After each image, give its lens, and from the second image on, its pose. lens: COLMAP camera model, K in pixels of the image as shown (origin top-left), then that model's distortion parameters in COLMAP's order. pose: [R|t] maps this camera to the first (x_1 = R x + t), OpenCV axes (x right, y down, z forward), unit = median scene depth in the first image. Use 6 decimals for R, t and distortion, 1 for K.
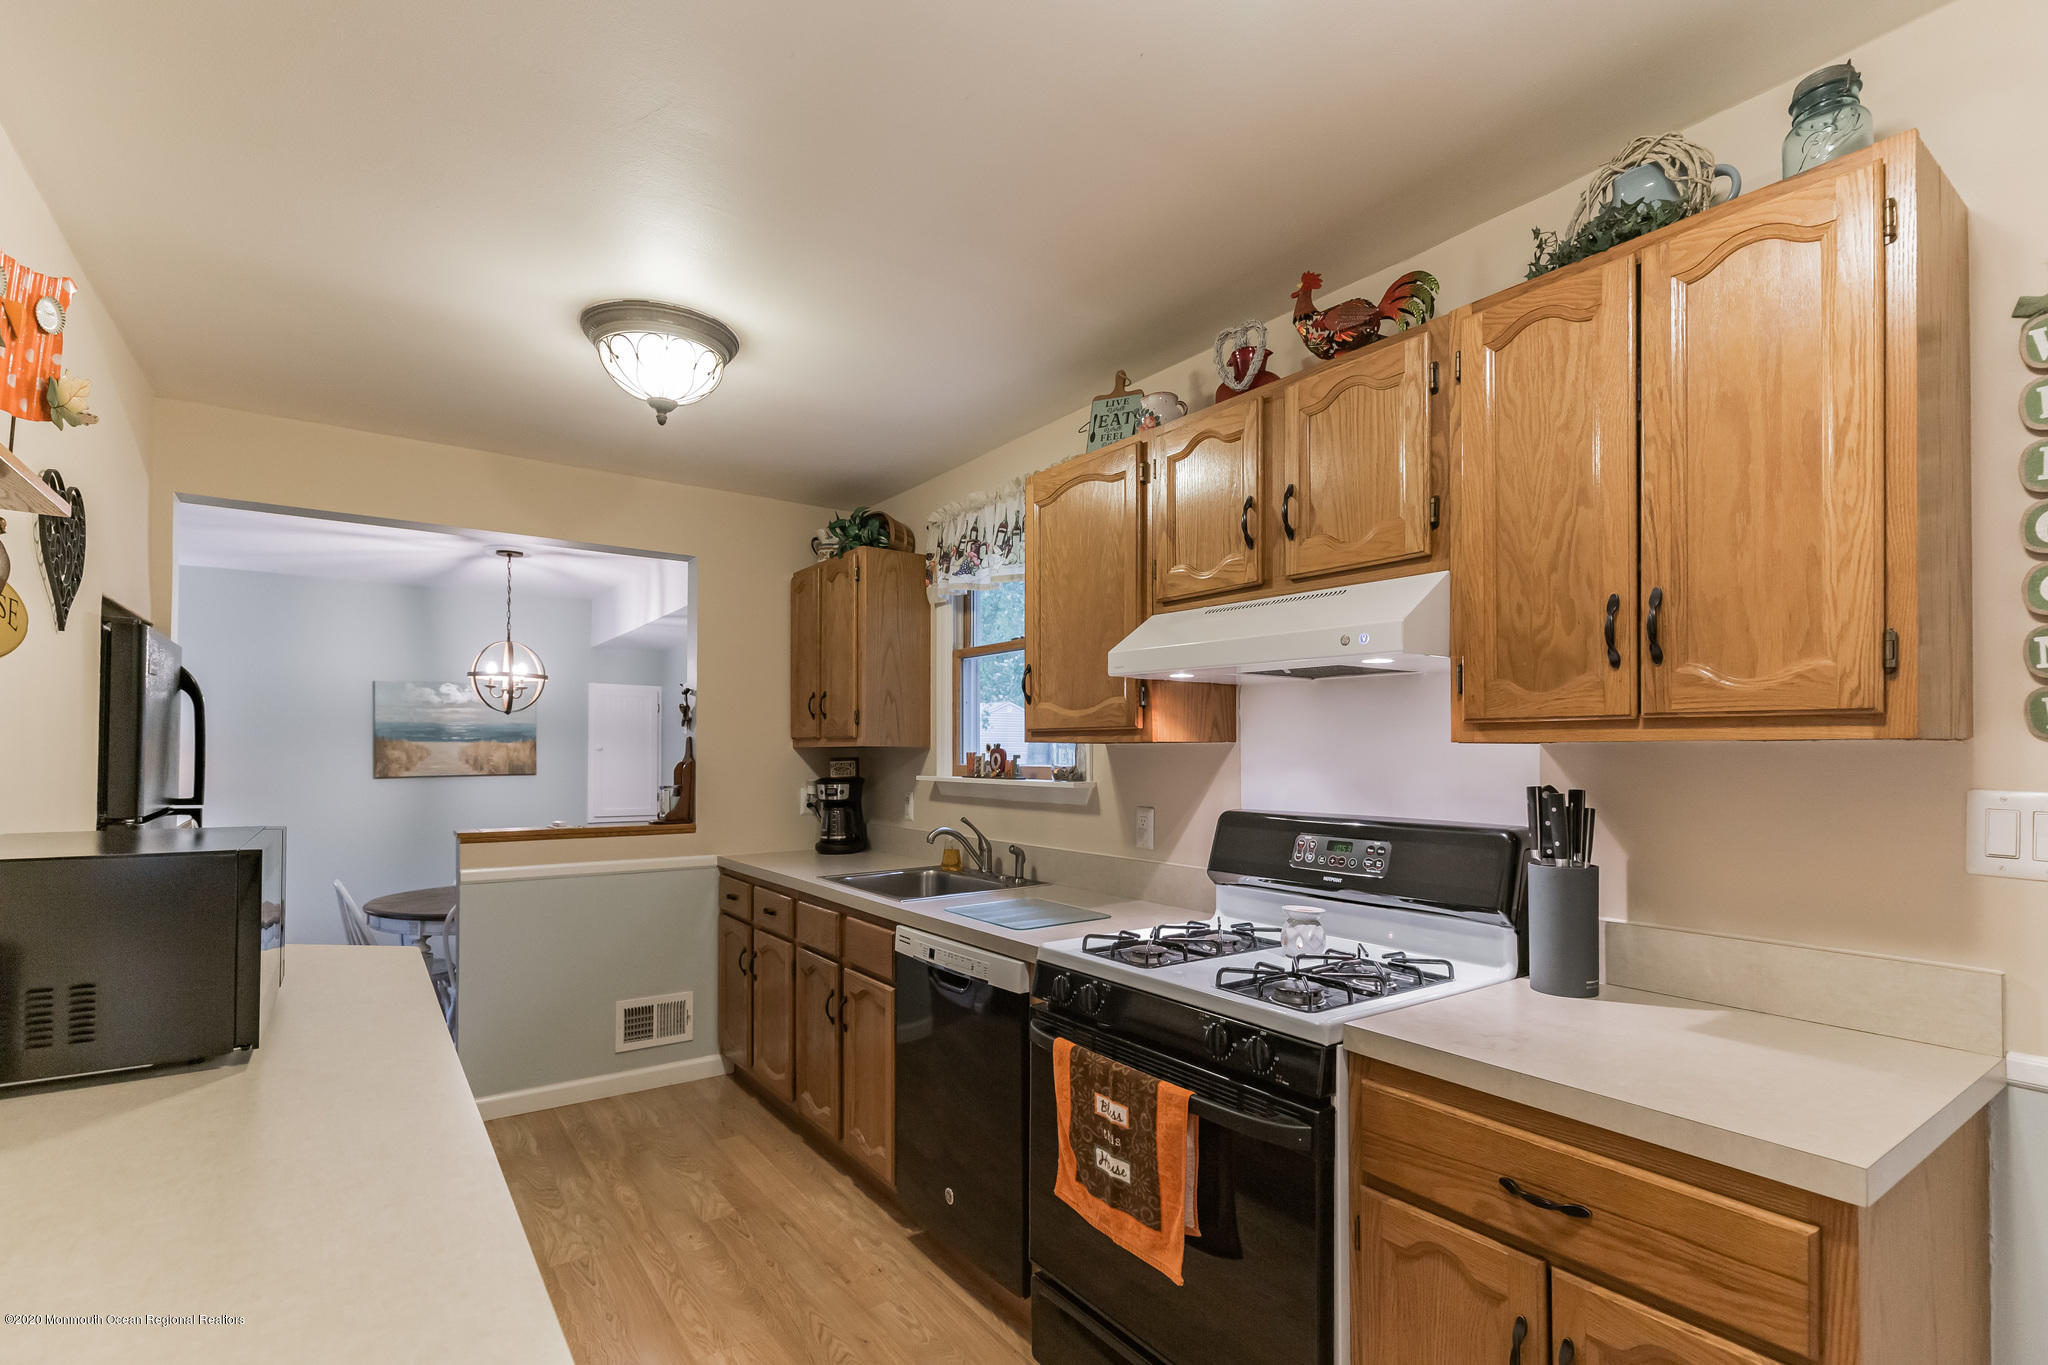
lens RADIAL K [[961.9, 0, 1038.3], [0, 961.9, 743.4], [0, 0, 1]] dist [0.004421, -0.000045]
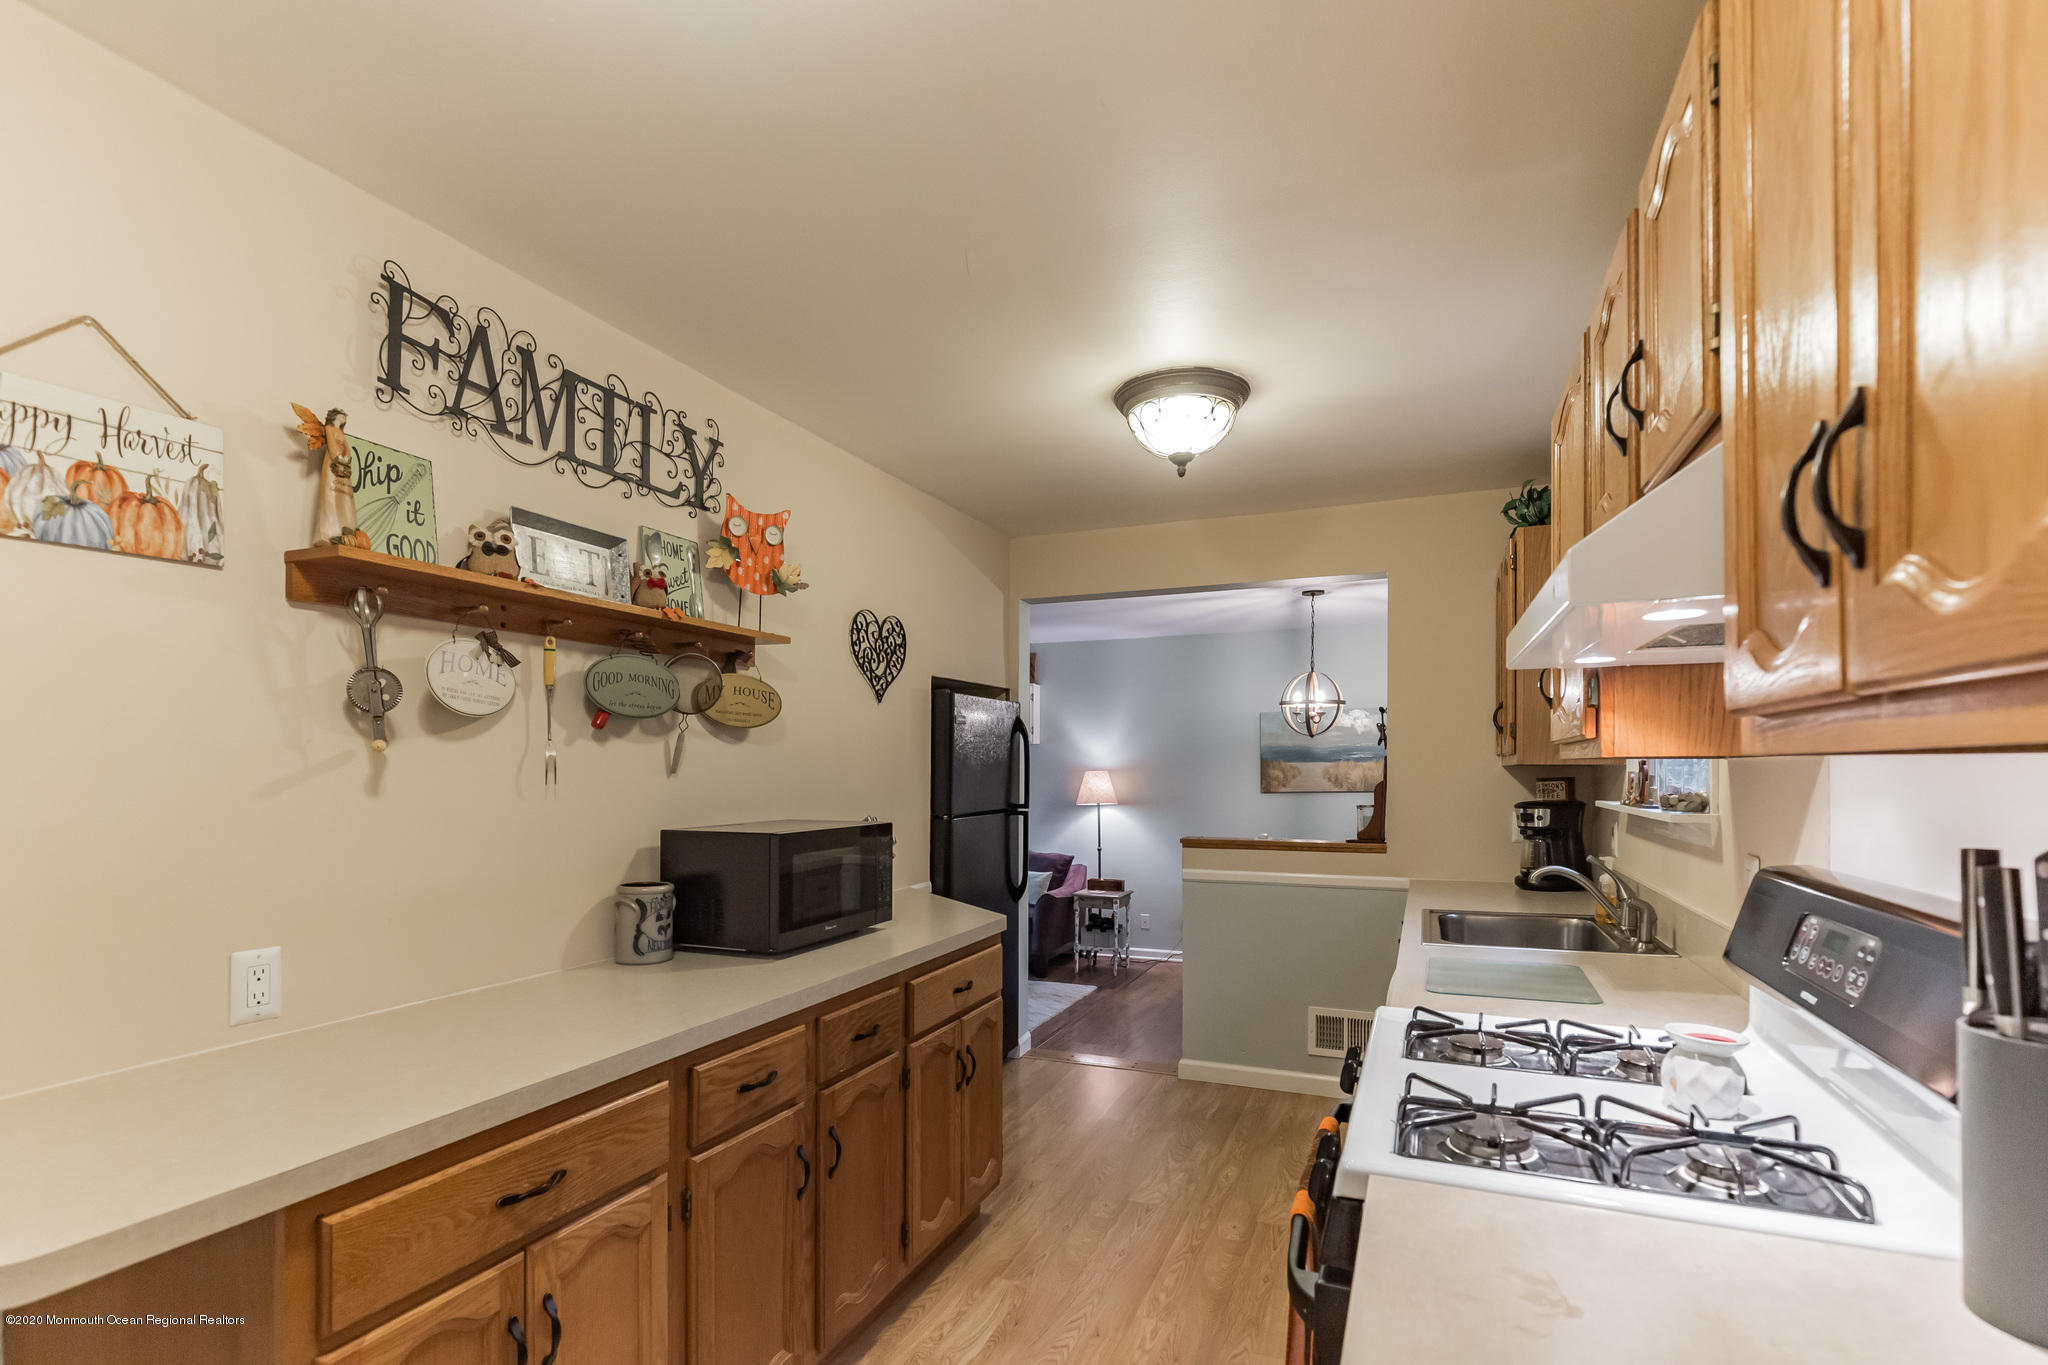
lens RADIAL K [[961.9, 0, 1023.2], [0, 961.9, 767.0], [0, 0, 1]] dist [0.004421, -0.000045]
pose [[0.522881, -0.006669, -0.852379, 0.301298], [0.012412, 0.999923, -0.000209, 0.000146], [0.852315, -0.010471, 0.522924, 0.175367]]
